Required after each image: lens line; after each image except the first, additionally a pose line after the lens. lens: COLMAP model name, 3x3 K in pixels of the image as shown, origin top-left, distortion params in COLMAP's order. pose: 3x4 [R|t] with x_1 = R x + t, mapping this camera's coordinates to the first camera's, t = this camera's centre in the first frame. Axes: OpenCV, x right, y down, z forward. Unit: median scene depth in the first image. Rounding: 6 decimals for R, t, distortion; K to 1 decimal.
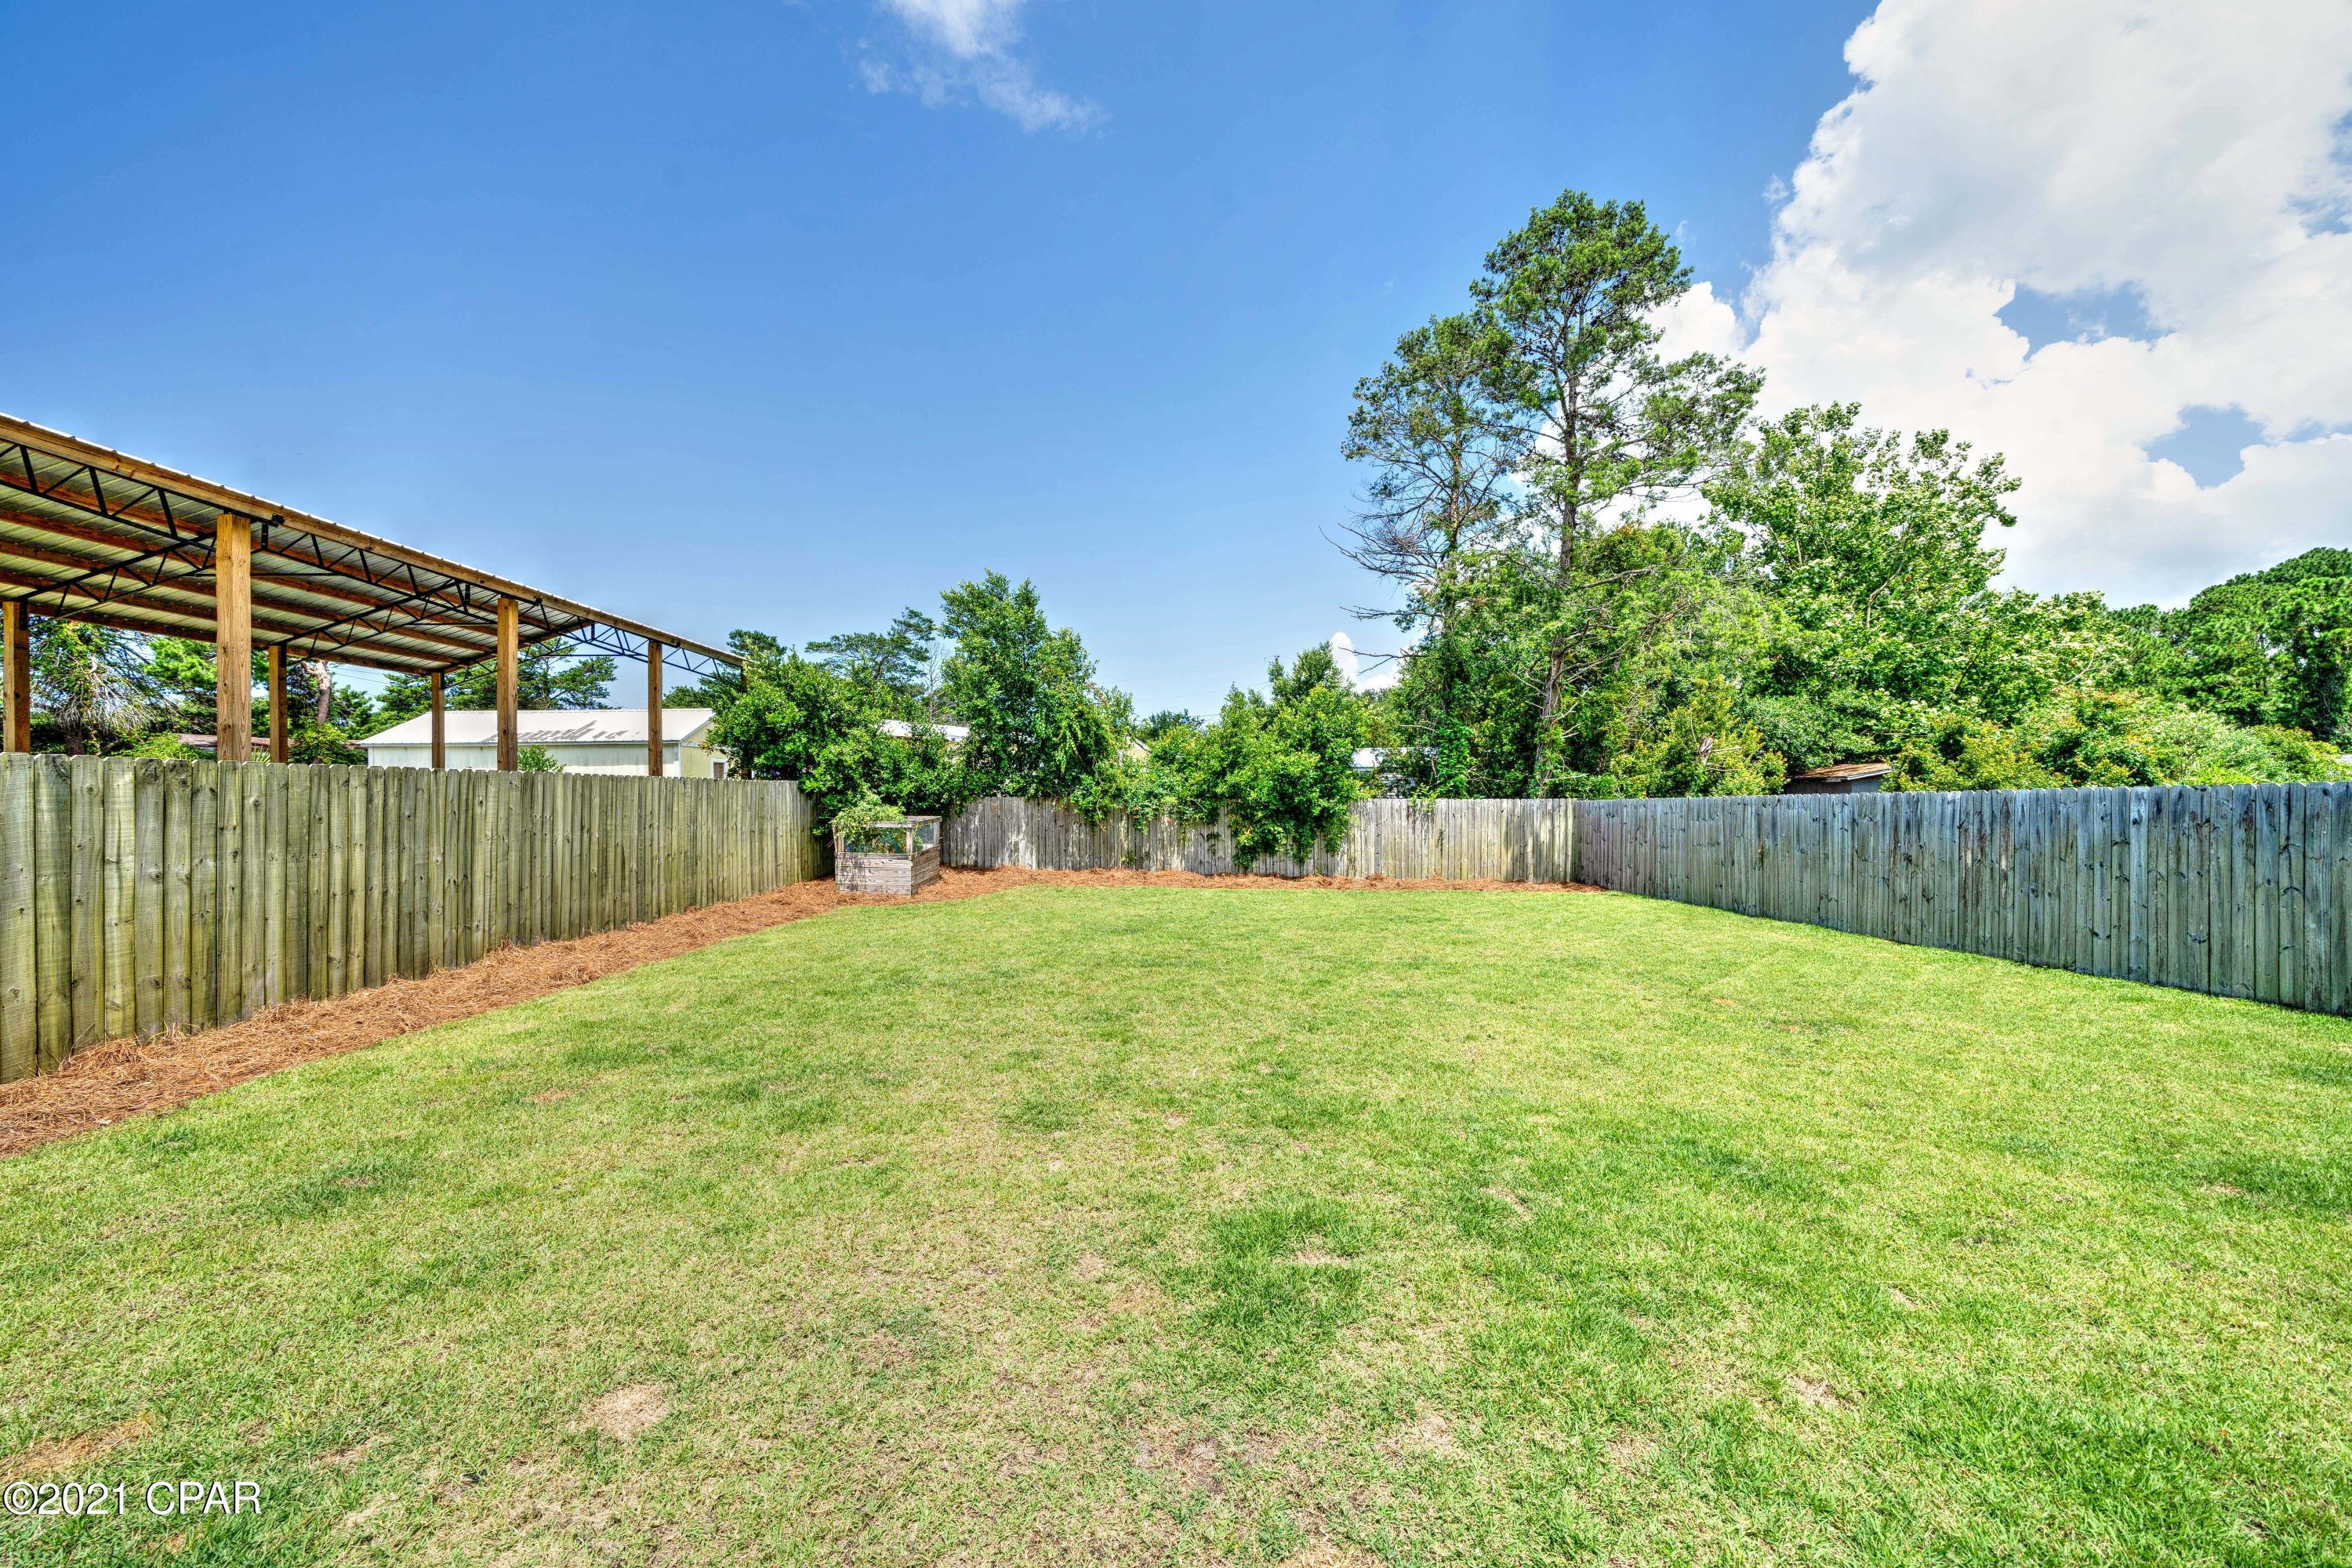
lens RADIAL K [[821.8, 0, 1175.9], [0, 821.8, 783.8], [0, 0, 1]] dist [-0.002361, -0.000190]
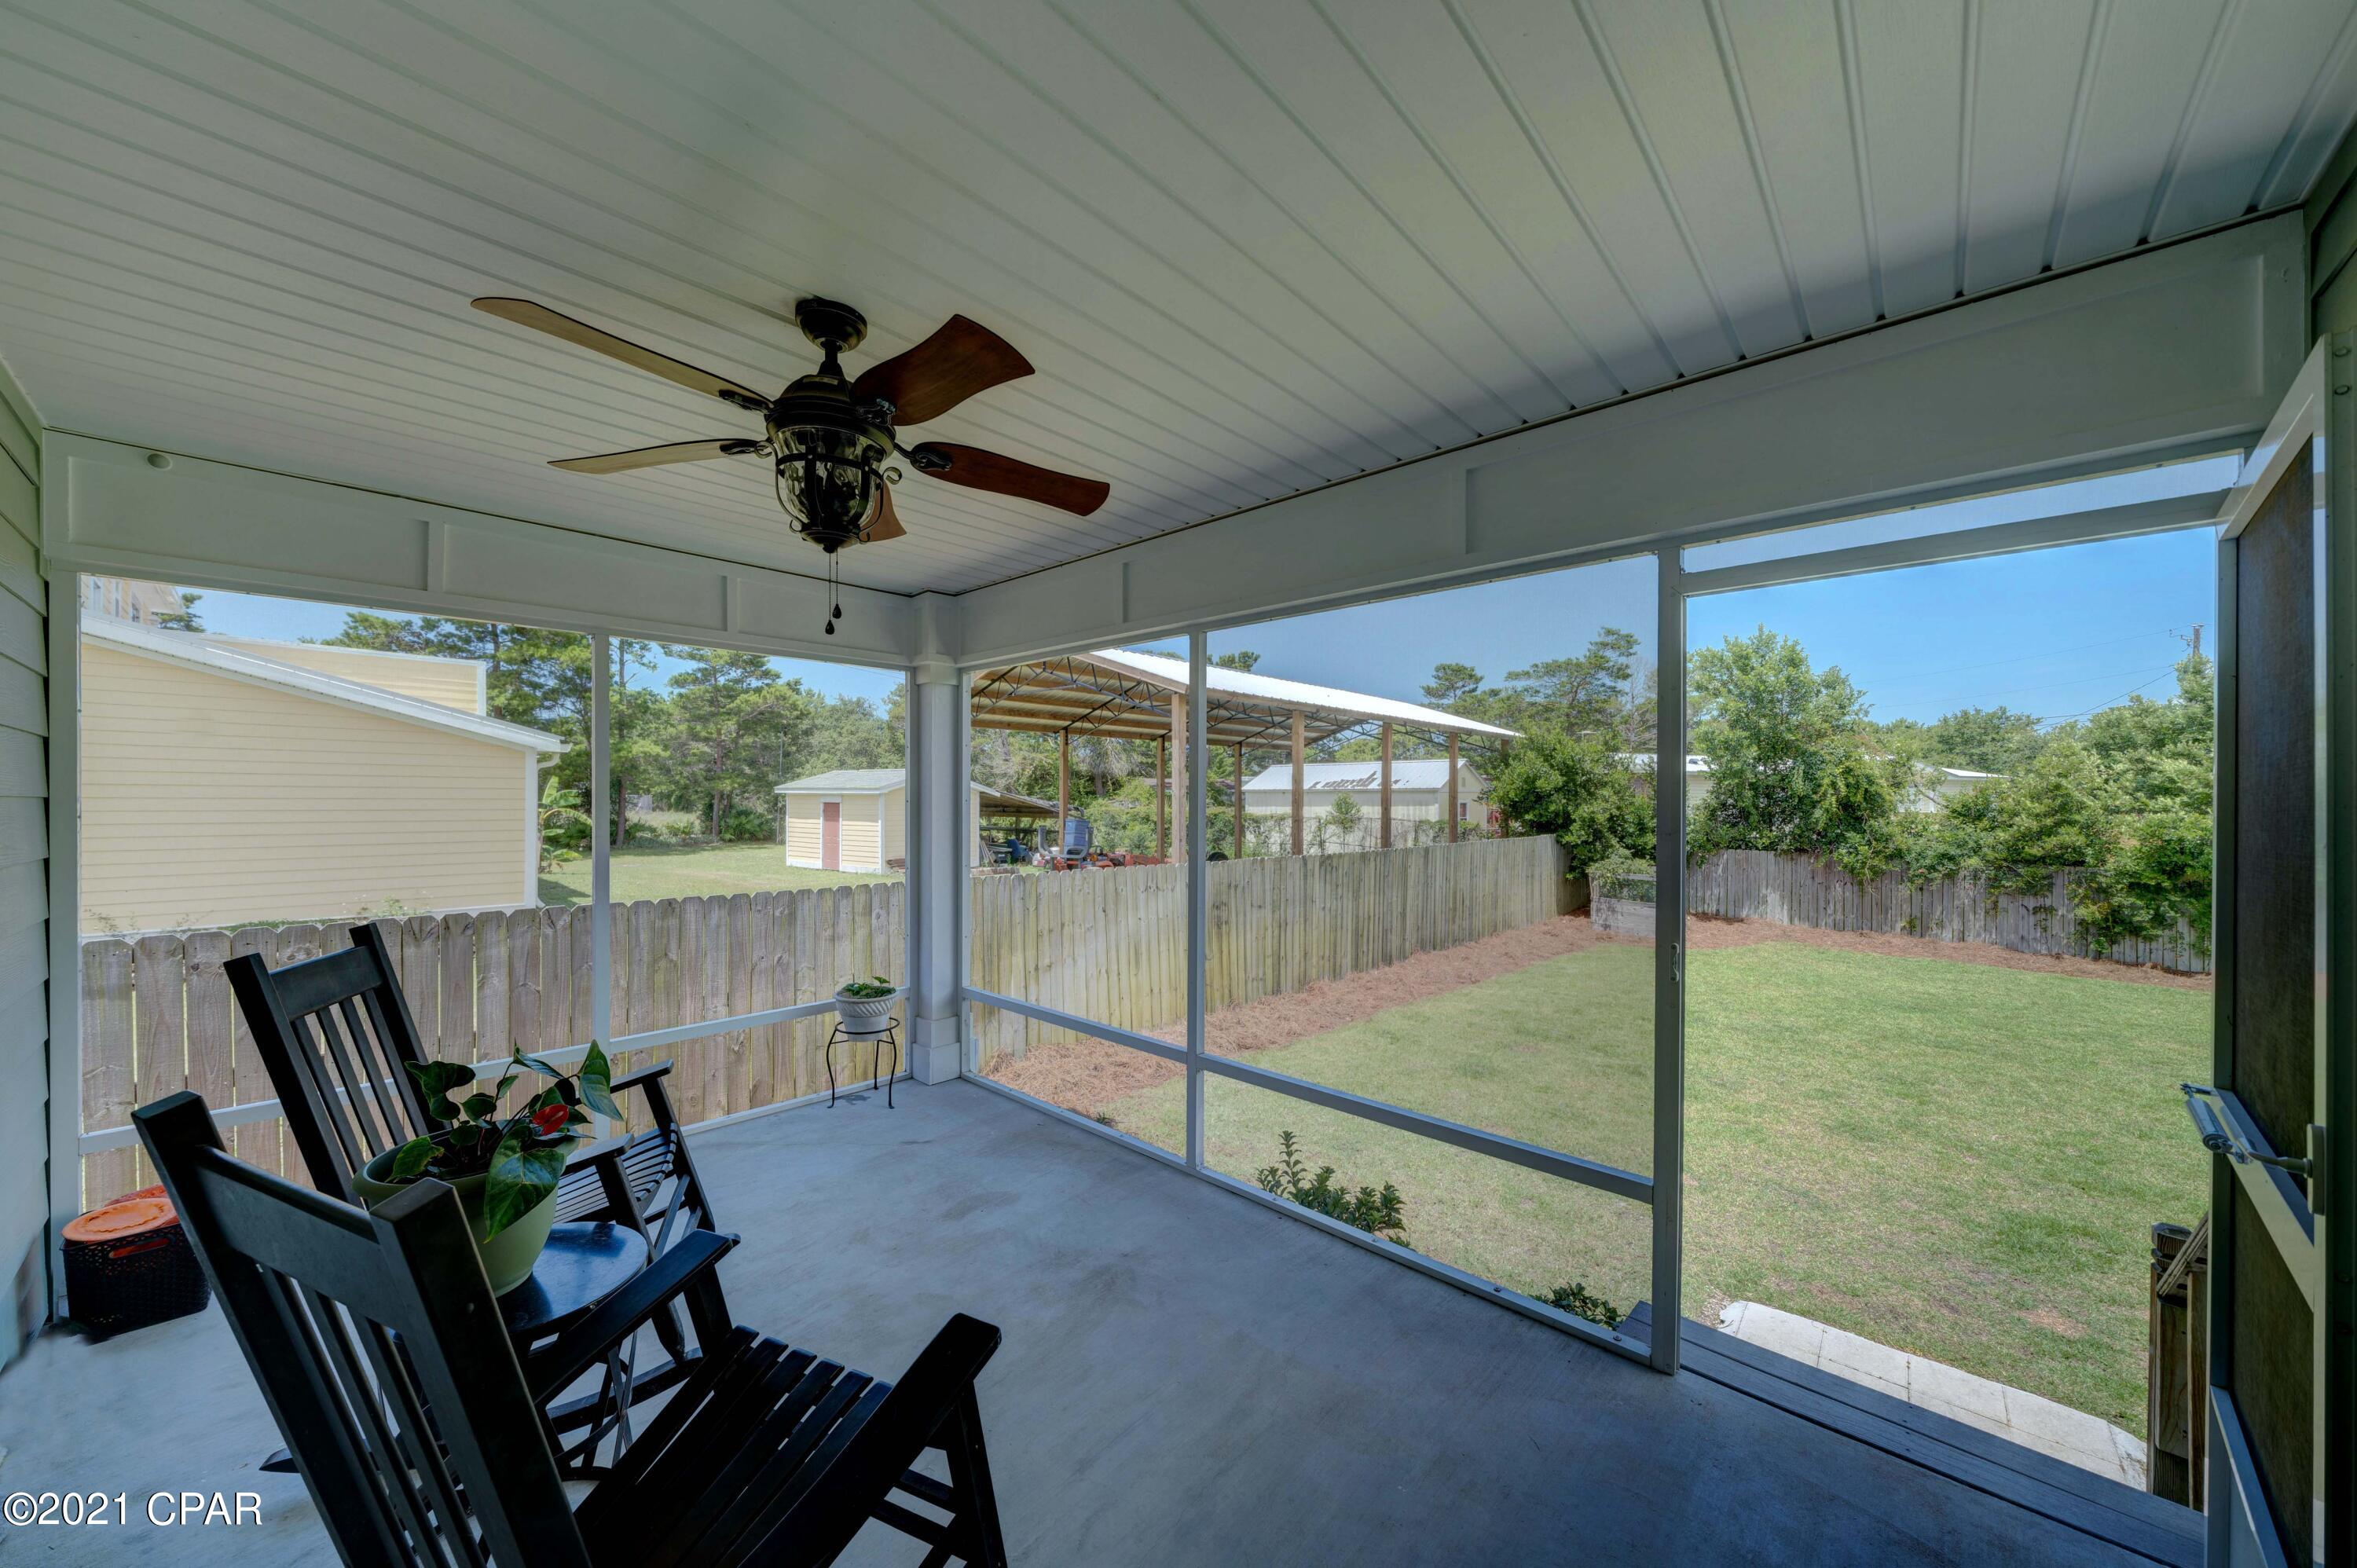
lens RADIAL K [[823.4, 0, 1185.4], [0, 823.4, 802.4], [0, 0, 1]] dist [-0.002361, -0.000190]
pose [[0.715796, 0.010055, -0.698237, 0.002683], [-0.003862, 0.999938, 0.010440, -0.064386], [0.698298, -0.004776, 0.715791, -0.278960]]
